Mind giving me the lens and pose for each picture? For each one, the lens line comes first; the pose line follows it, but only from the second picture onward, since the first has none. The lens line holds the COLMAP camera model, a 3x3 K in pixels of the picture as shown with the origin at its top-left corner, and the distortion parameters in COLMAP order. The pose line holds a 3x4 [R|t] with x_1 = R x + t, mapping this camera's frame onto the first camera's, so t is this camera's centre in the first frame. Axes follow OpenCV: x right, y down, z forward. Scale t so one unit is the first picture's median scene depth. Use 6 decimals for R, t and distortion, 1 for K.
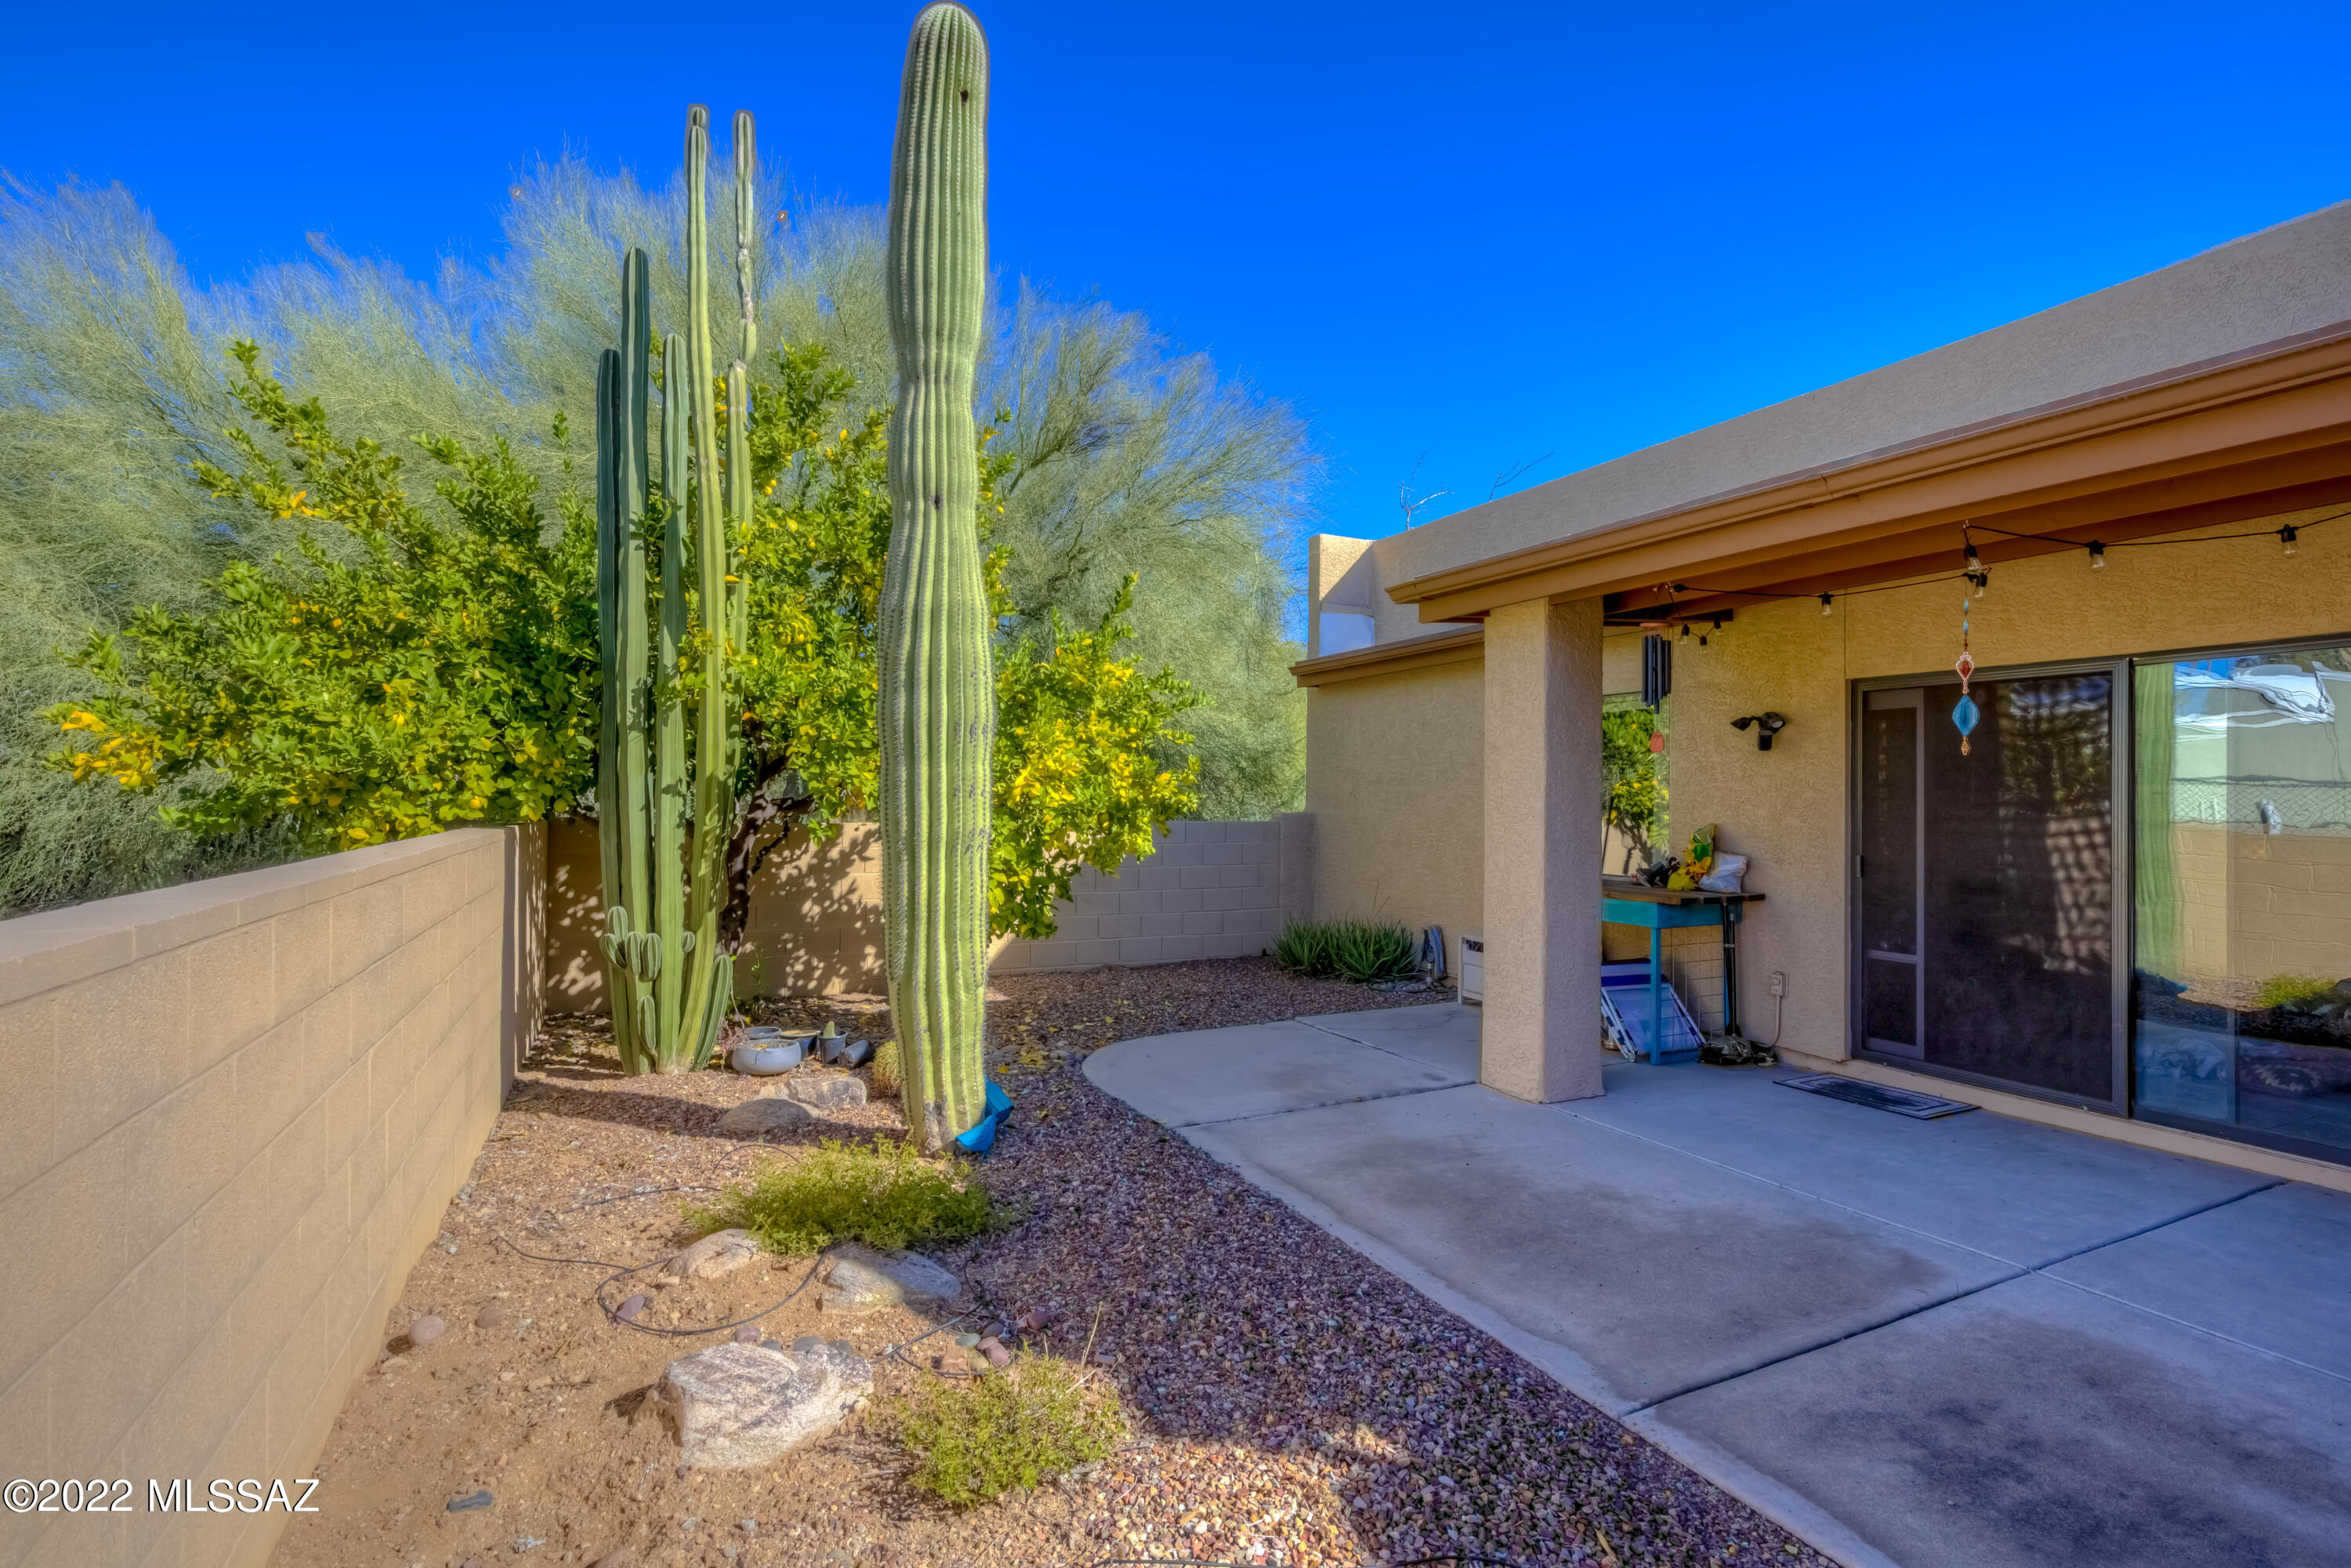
lens RADIAL K [[1078.3, 0, 1178.9], [0, 1078.3, 791.4], [0, 0, 1]] dist [0.000630, -0.000228]
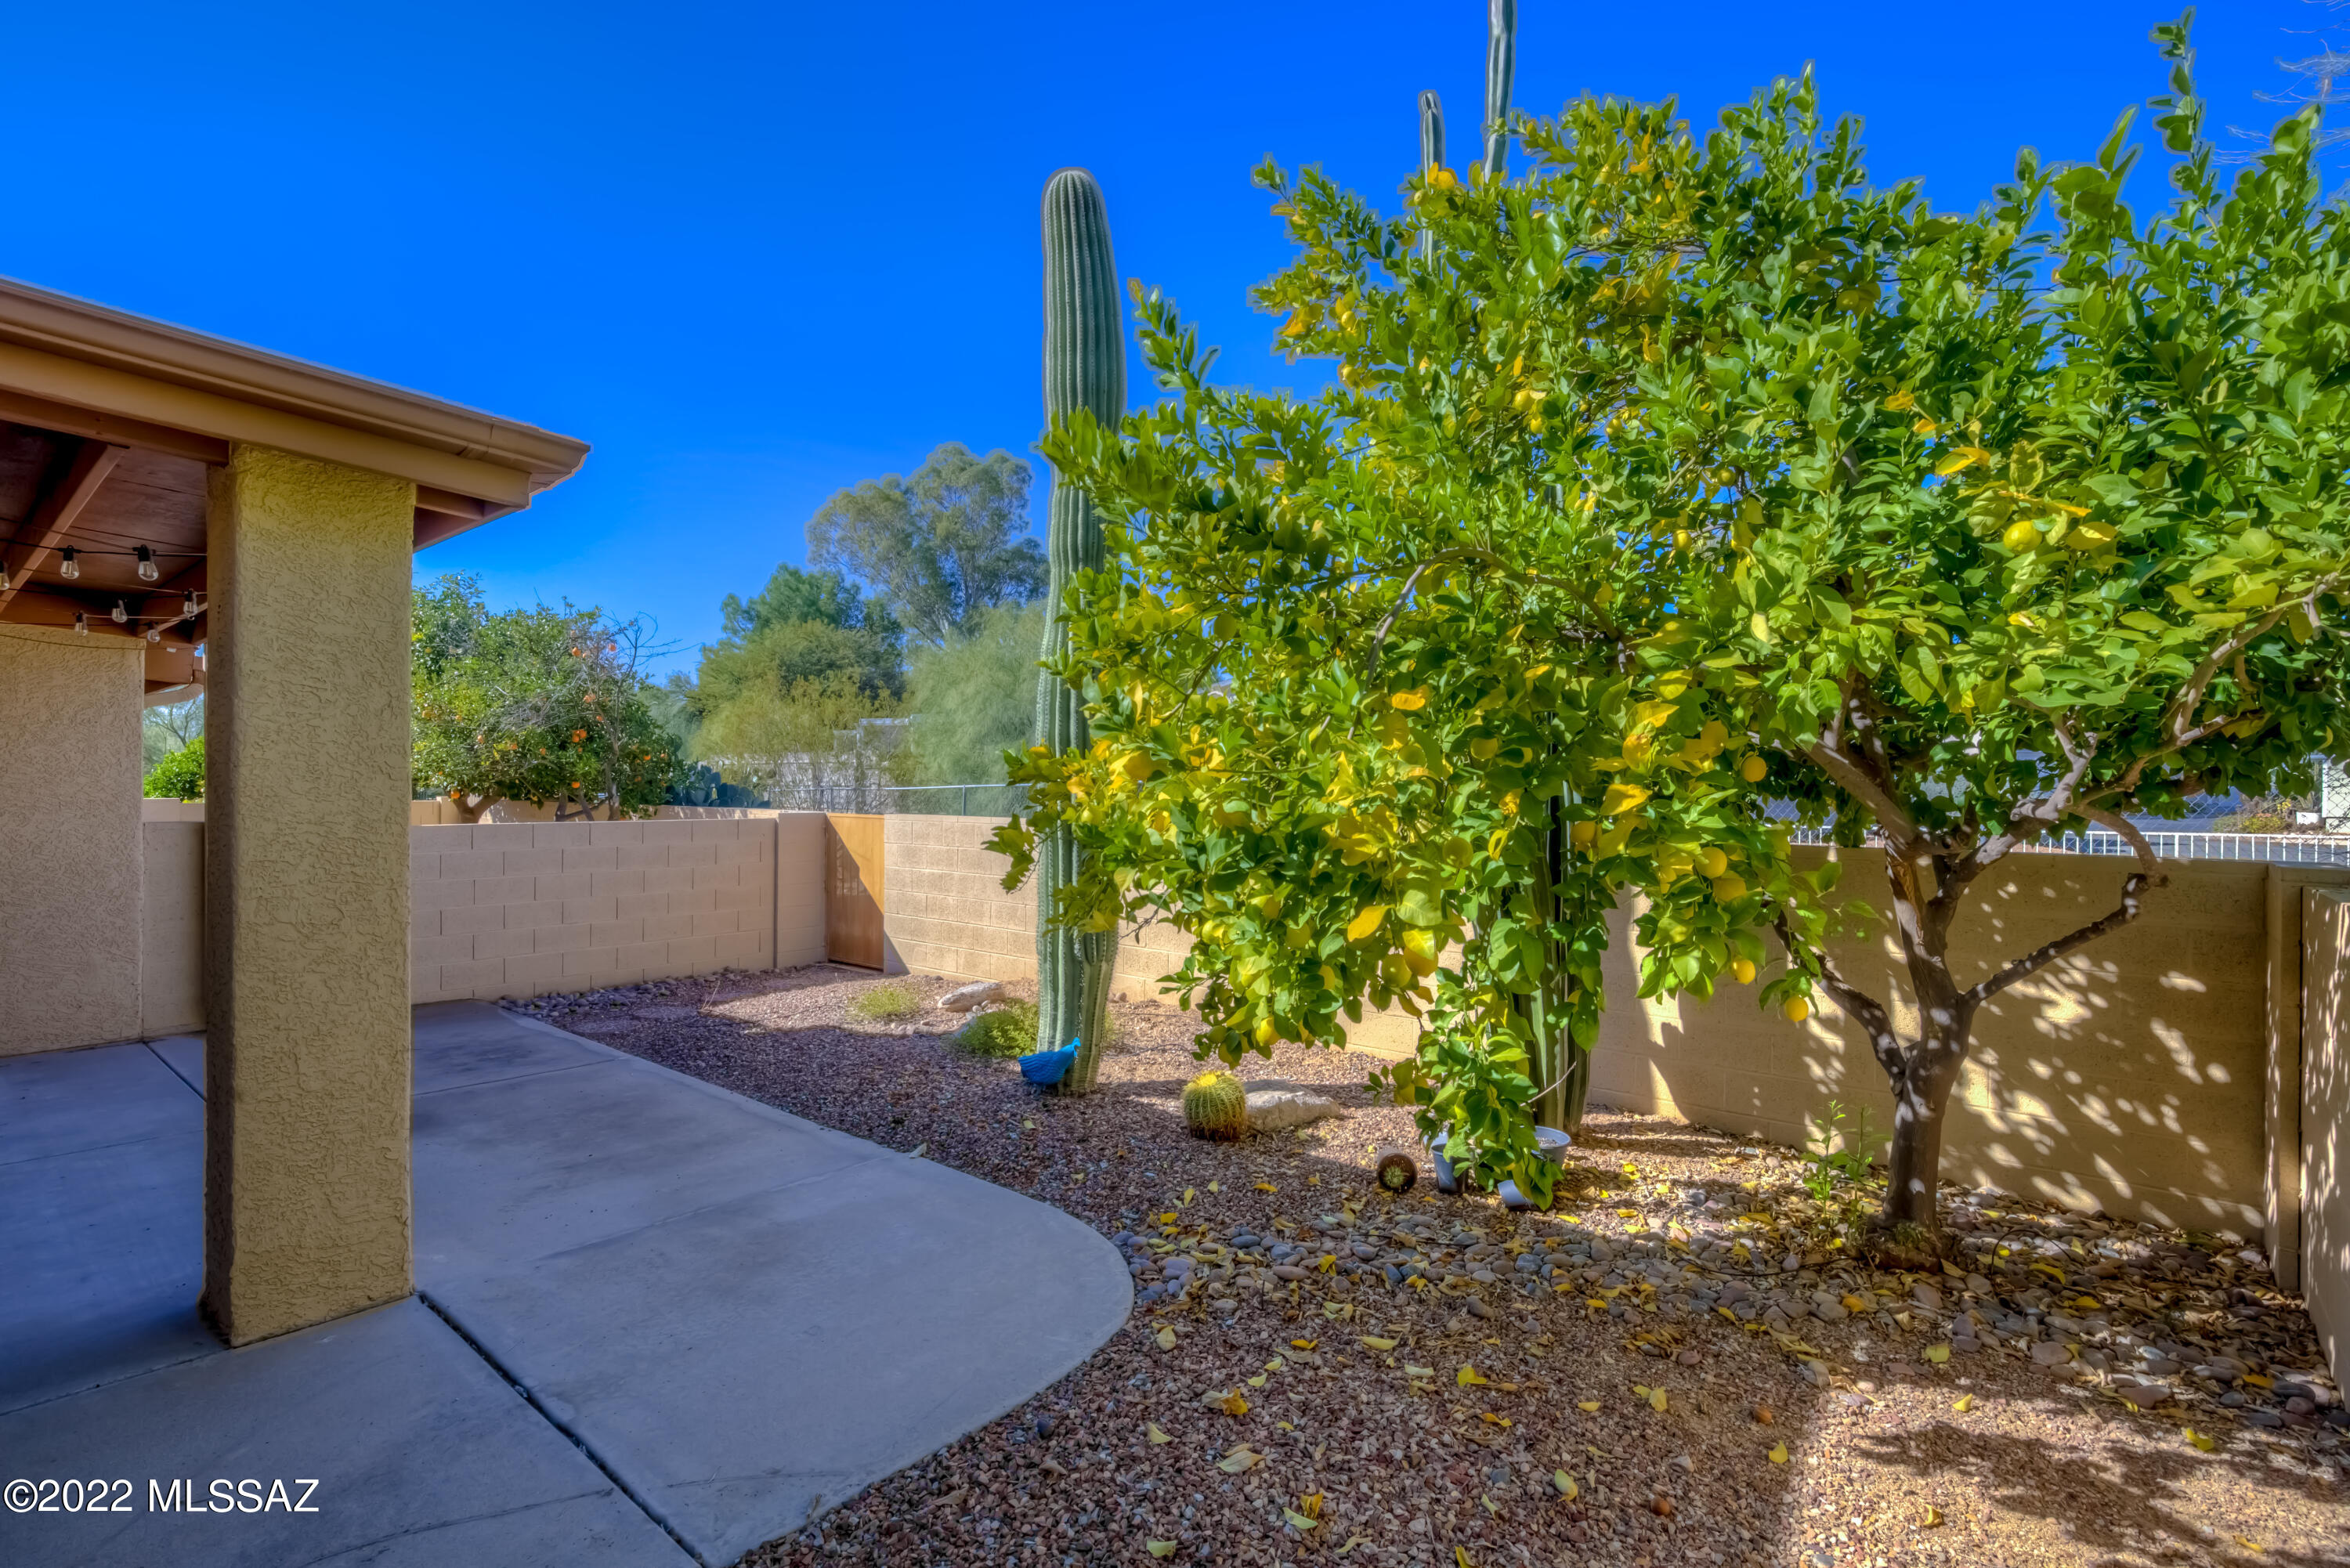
lens RADIAL K [[1077.8, 0, 1178.4], [0, 1077.8, 791.4], [0, 0, 1]] dist [0.000630, -0.000228]
pose [[-0.913887, -0.009472, -0.405857, 0.137138], [-0.009350, 0.999954, -0.002283, -0.005281], [0.405860, 0.001709, -0.913934, 1.718322]]
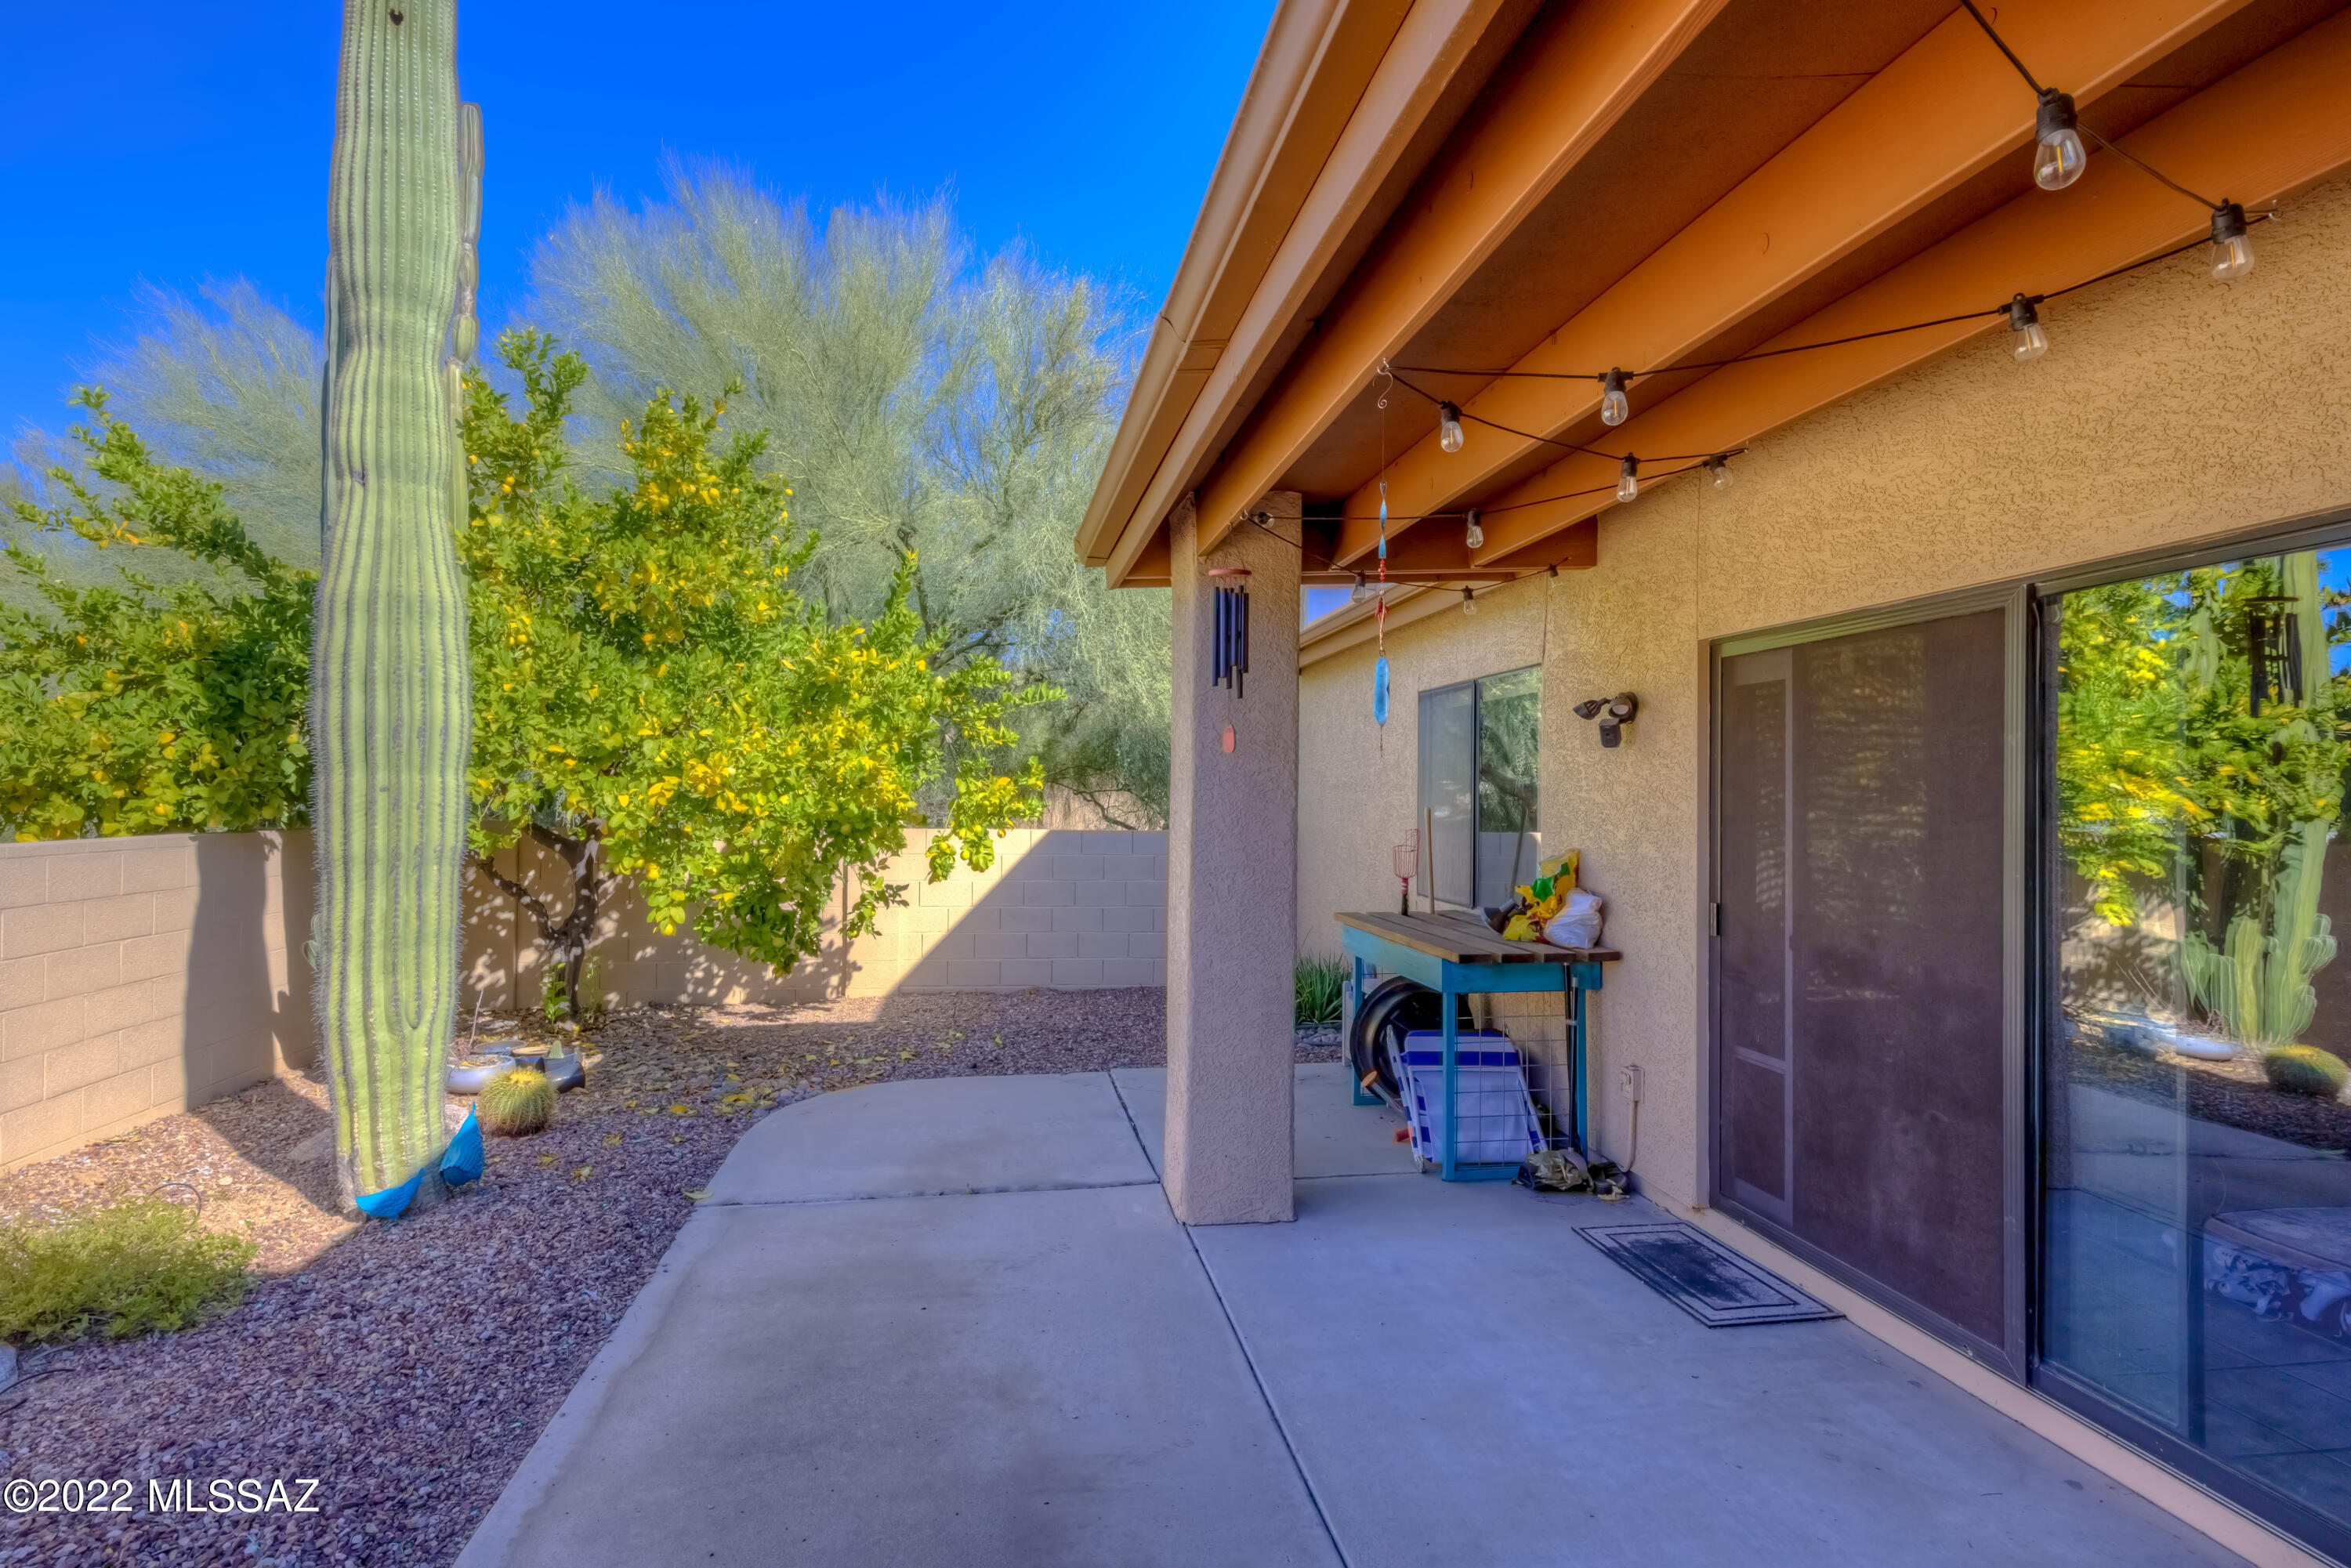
lens RADIAL K [[1086.3, 0, 1175.5], [0, 1086.3, 784.0], [0, 0, 1]] dist [-0.000484, 0.000291]
pose [[0.956036, 0.001892, -0.293244, 0.516727], [-0.003191, 0.999987, -0.003952, -0.011218], [0.293232, 0.004714, 0.956030, 0.263381]]
